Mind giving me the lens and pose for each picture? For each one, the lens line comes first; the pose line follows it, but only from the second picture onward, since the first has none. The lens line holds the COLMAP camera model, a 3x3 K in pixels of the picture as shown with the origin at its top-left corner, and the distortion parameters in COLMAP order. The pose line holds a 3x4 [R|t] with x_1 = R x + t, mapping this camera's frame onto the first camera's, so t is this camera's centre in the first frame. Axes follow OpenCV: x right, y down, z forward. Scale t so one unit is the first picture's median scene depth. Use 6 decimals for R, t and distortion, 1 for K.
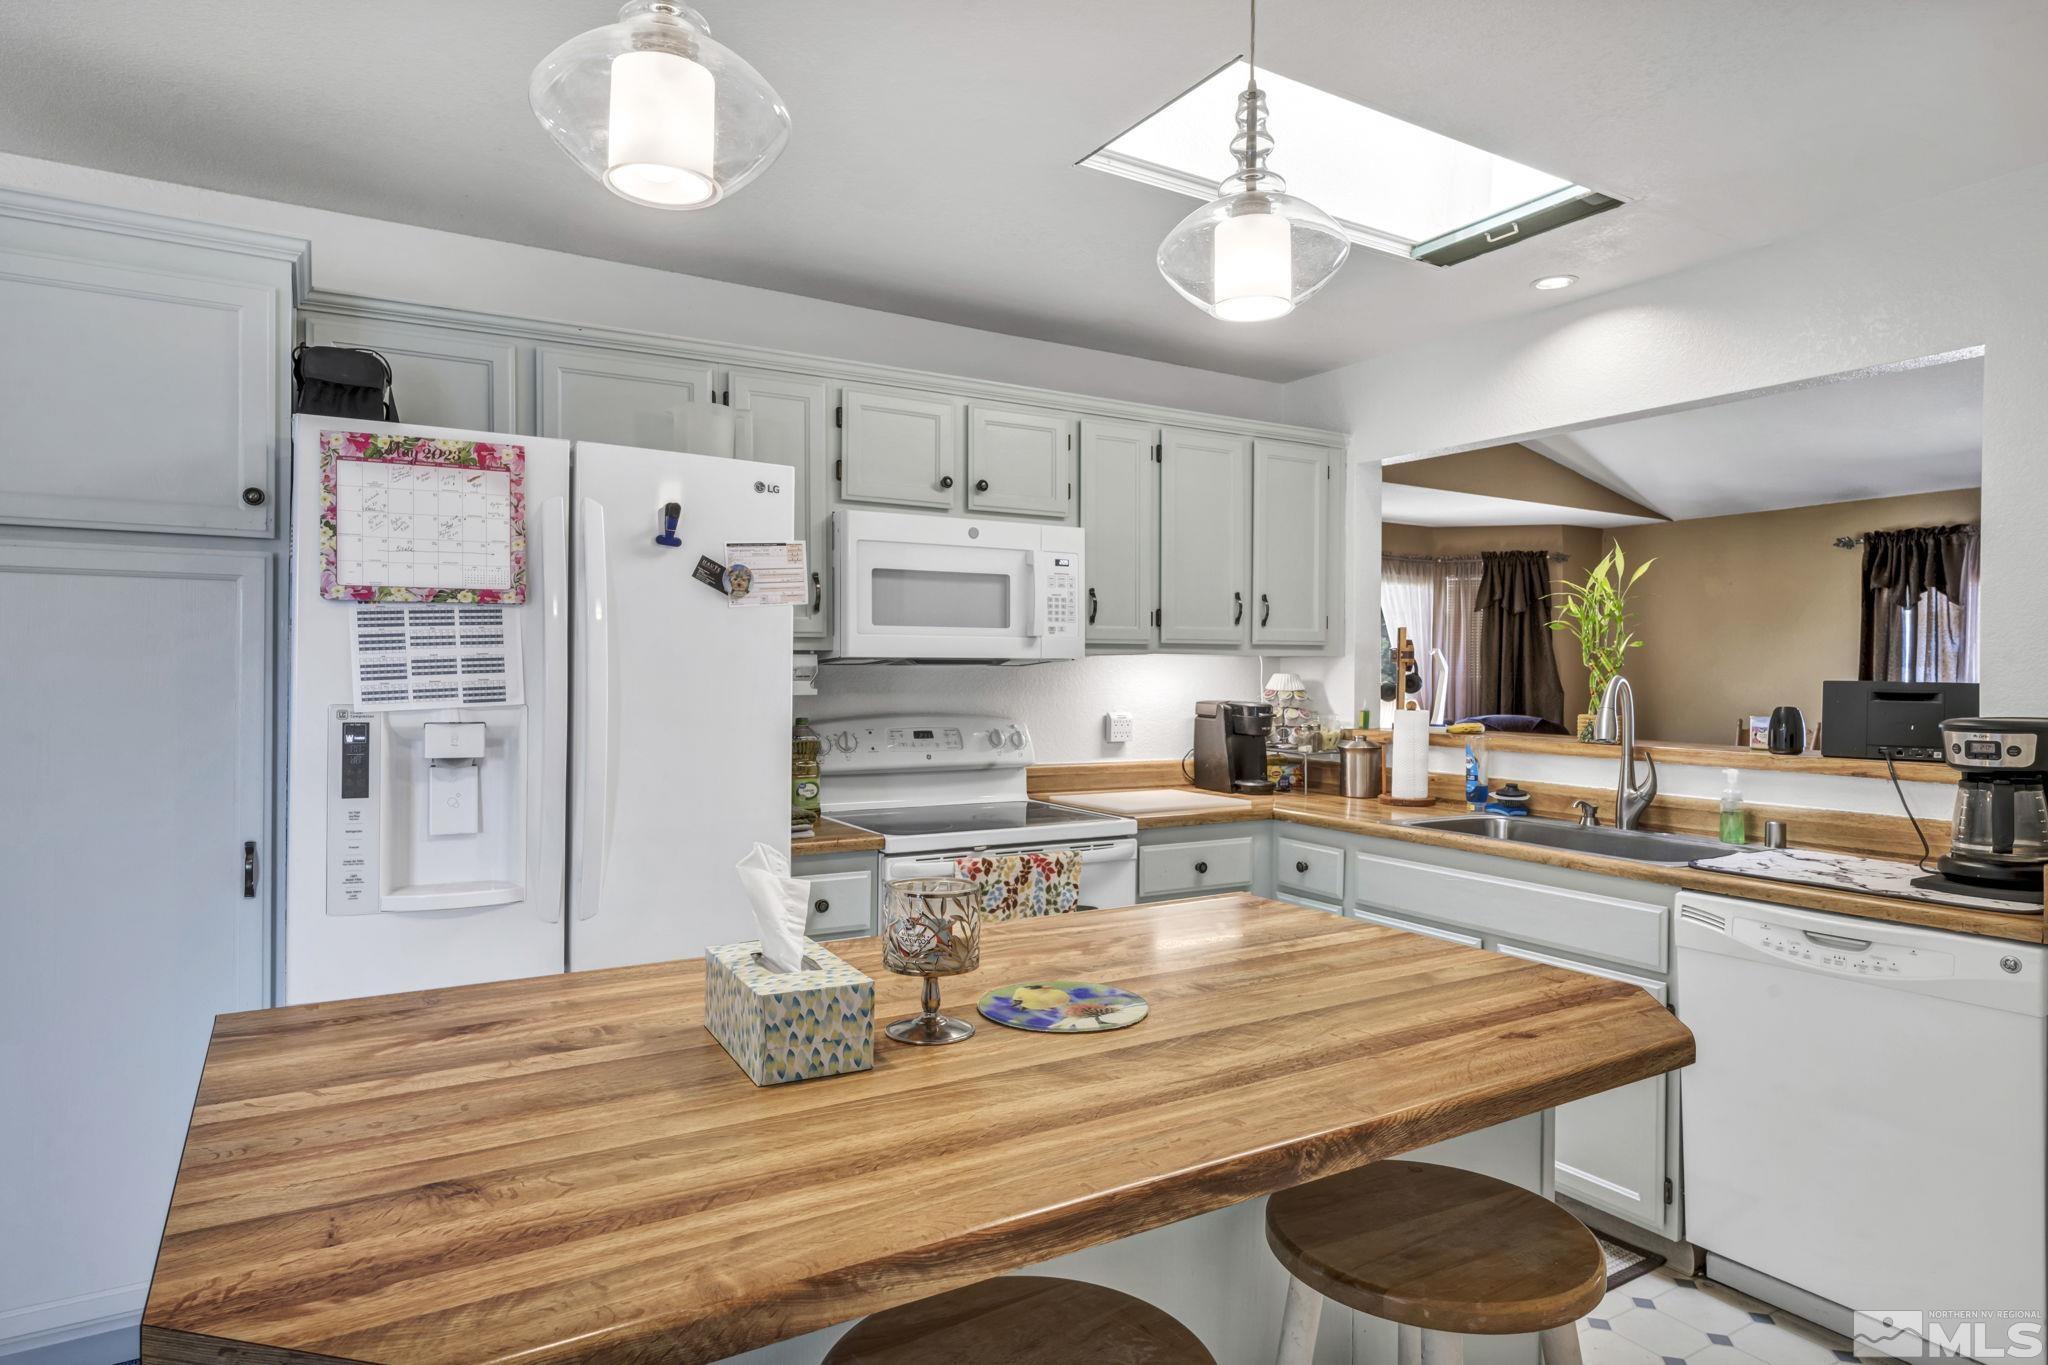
lens RADIAL K [[1216.0, 0, 905.6], [0, 1216.0, 675.4], [0, 0, 1]] dist [0.001983, 0.001358]
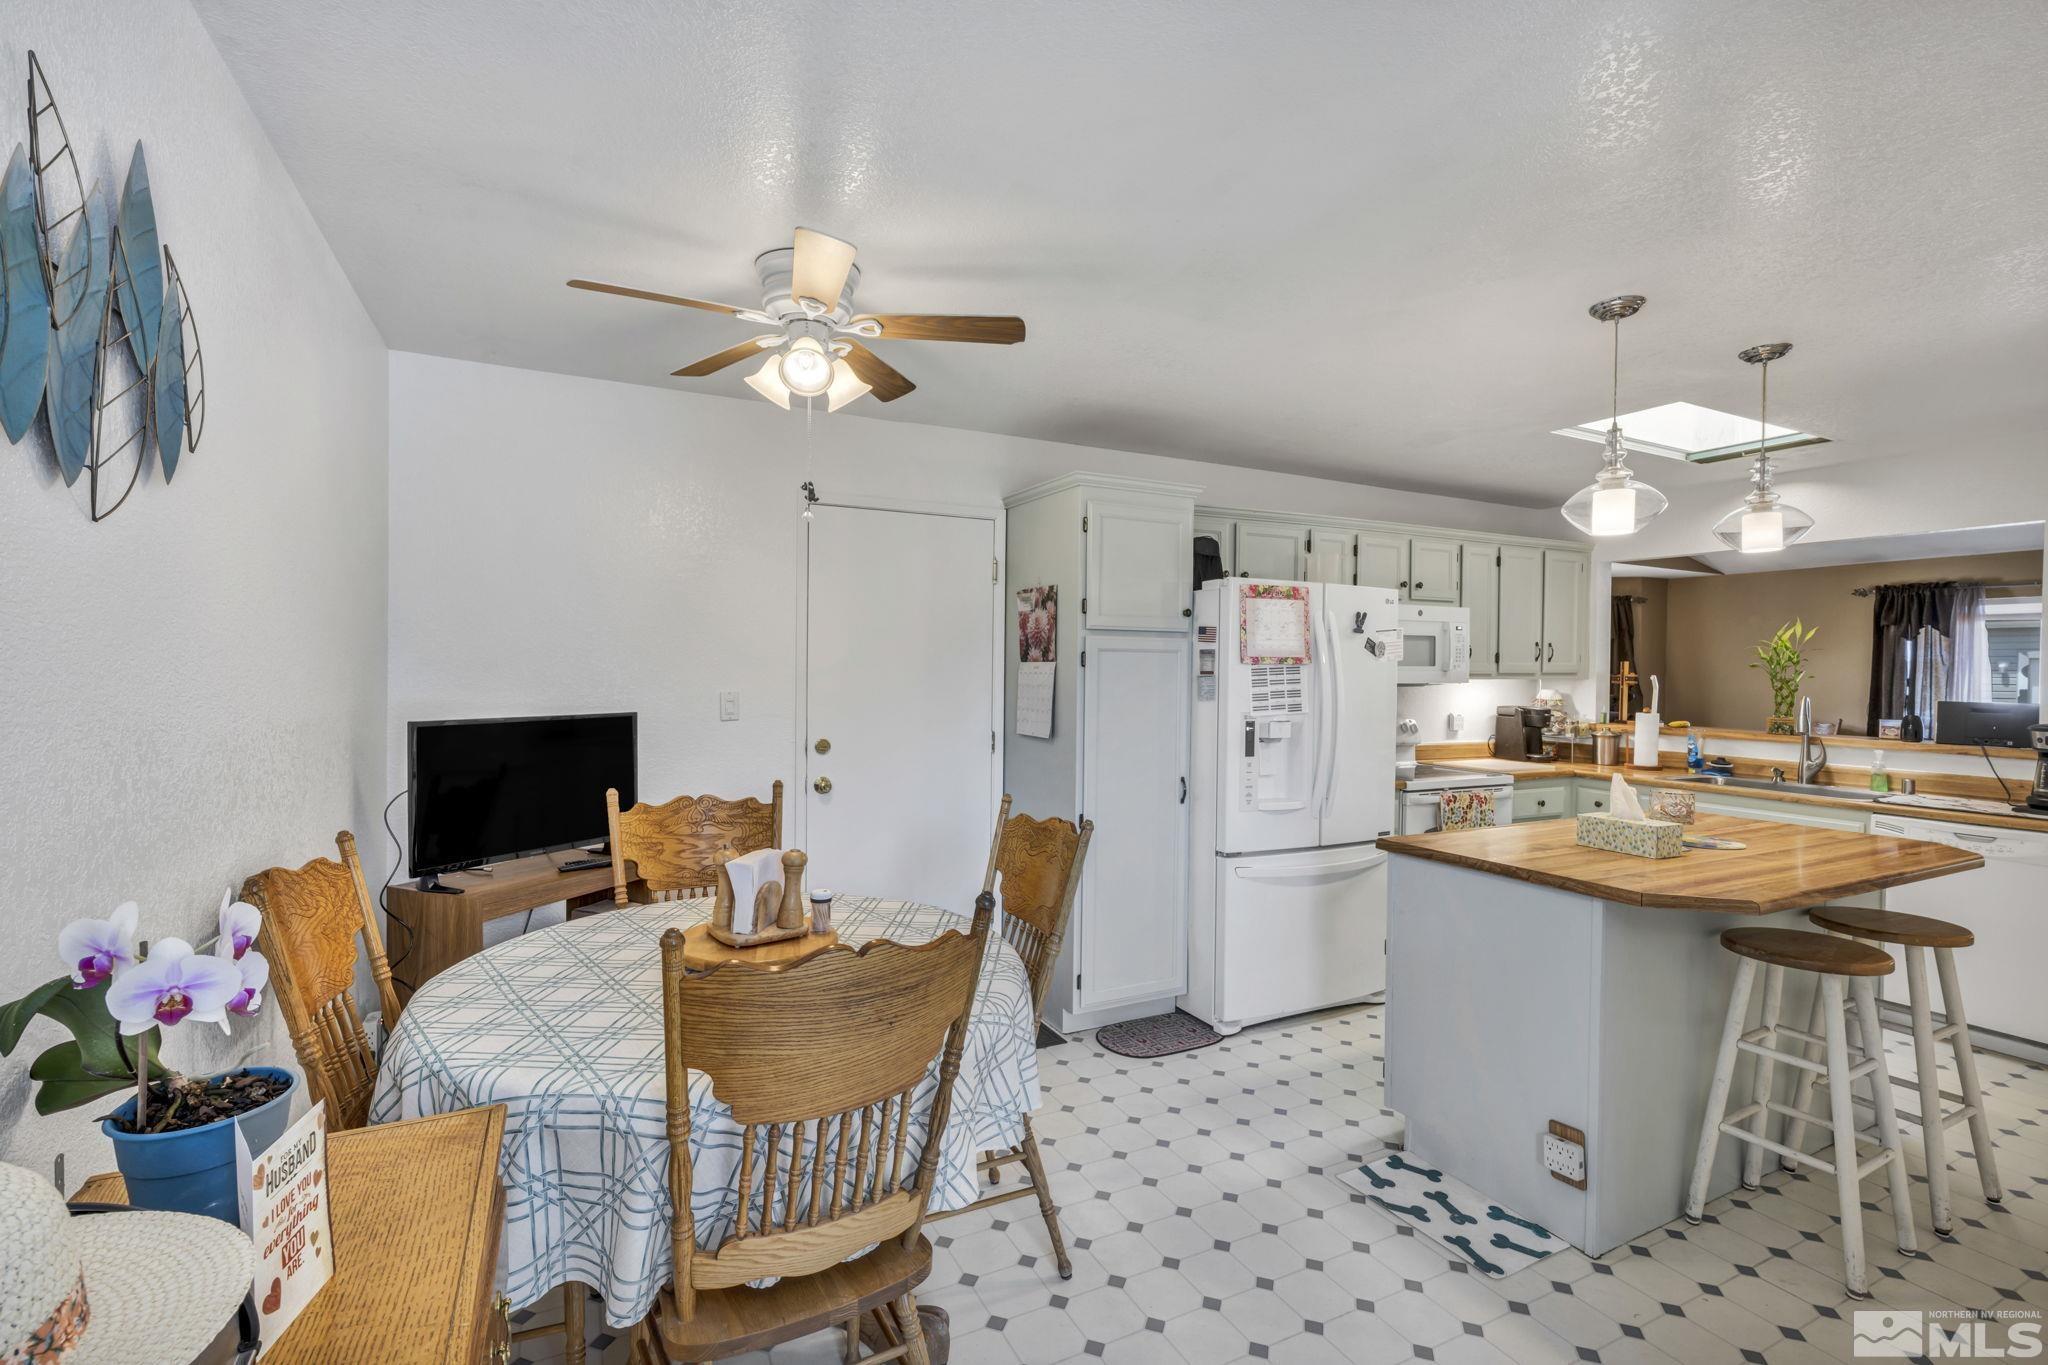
lens RADIAL K [[964.1, 0, 975.6], [0, 964.1, 680.1], [0, 0, 1]] dist [0.016793, 0.000359]
pose [[0.999387, 0.005881, -0.034503, -0.550041], [-0.005566, 0.999942, 0.009205, -0.028787], [0.034556, -0.009007, 0.999362, -0.439992]]
